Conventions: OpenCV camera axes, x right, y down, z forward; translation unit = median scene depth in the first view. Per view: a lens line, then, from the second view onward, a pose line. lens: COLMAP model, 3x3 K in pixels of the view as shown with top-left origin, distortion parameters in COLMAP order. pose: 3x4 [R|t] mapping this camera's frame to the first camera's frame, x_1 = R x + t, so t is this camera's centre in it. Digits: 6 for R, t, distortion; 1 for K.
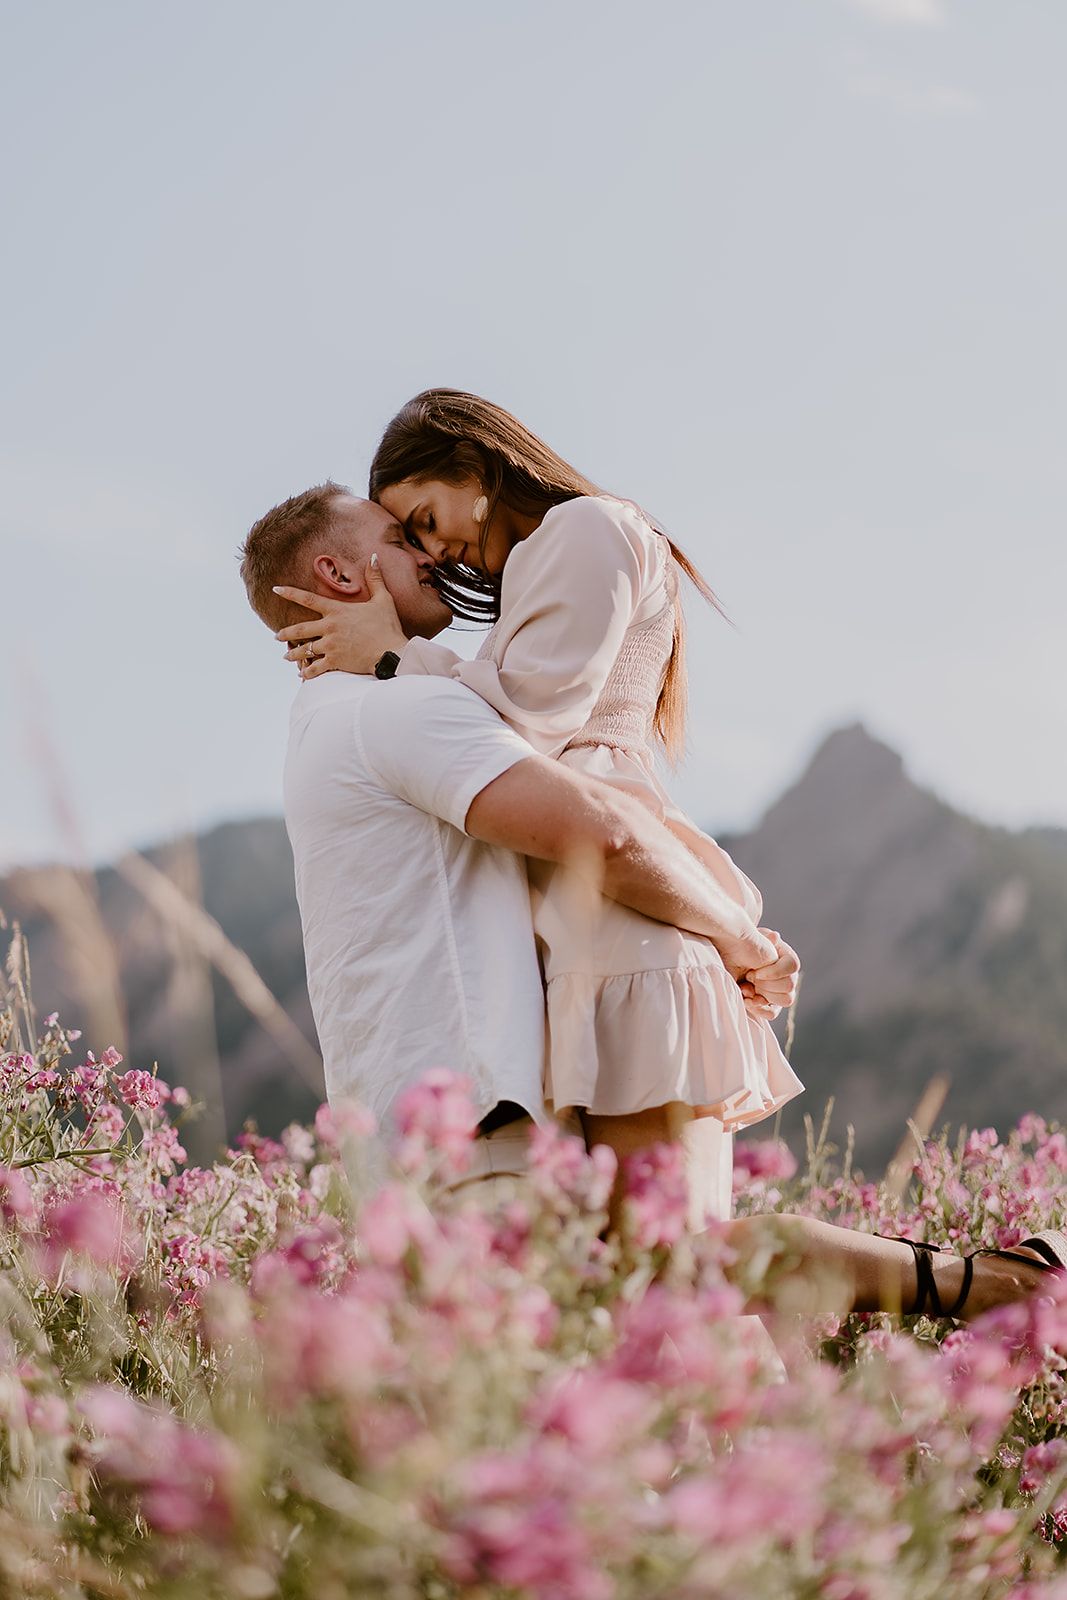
lens RADIAL K [[3924.4, 0, 520.9], [0, 3924.4, 789.1], [0, 0, 1]] dist [0.040824, 0.000000]
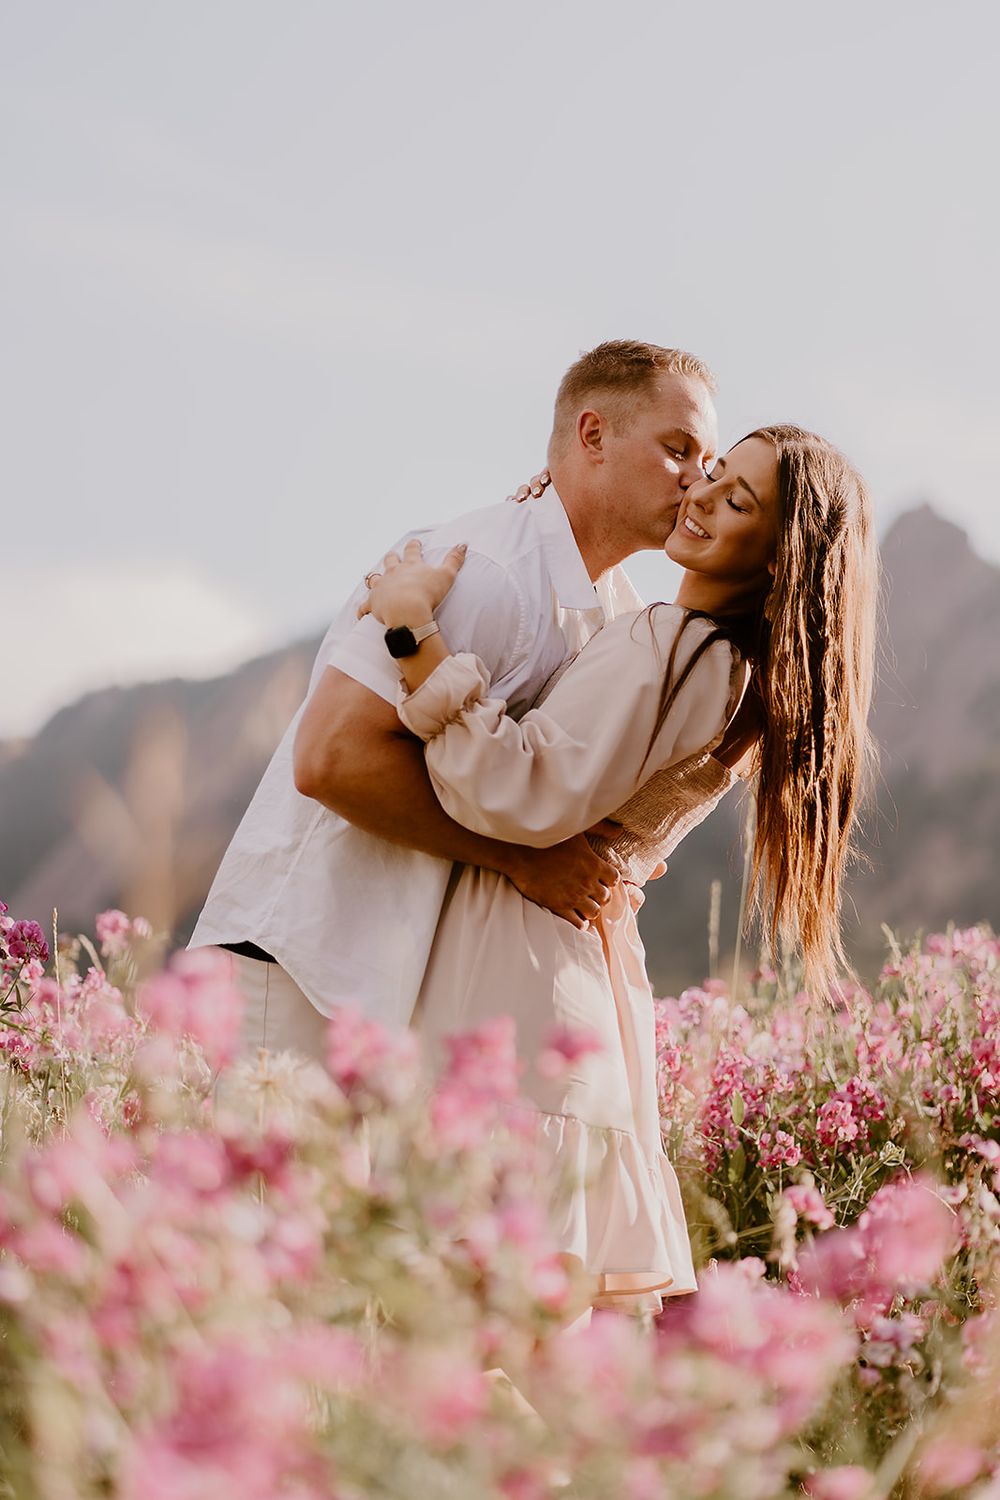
lens RADIAL K [[3679.1, 0, 495.7], [0, 3679.1, 750.5], [0, 0, 1]] dist [0.040824, 0.000000]
pose [[0.998373, -0.046187, -0.033450, 0.051555], [0.047651, 0.997878, 0.044375, -0.002080], [0.031330, -0.045897, 0.998455, 0.155113]]
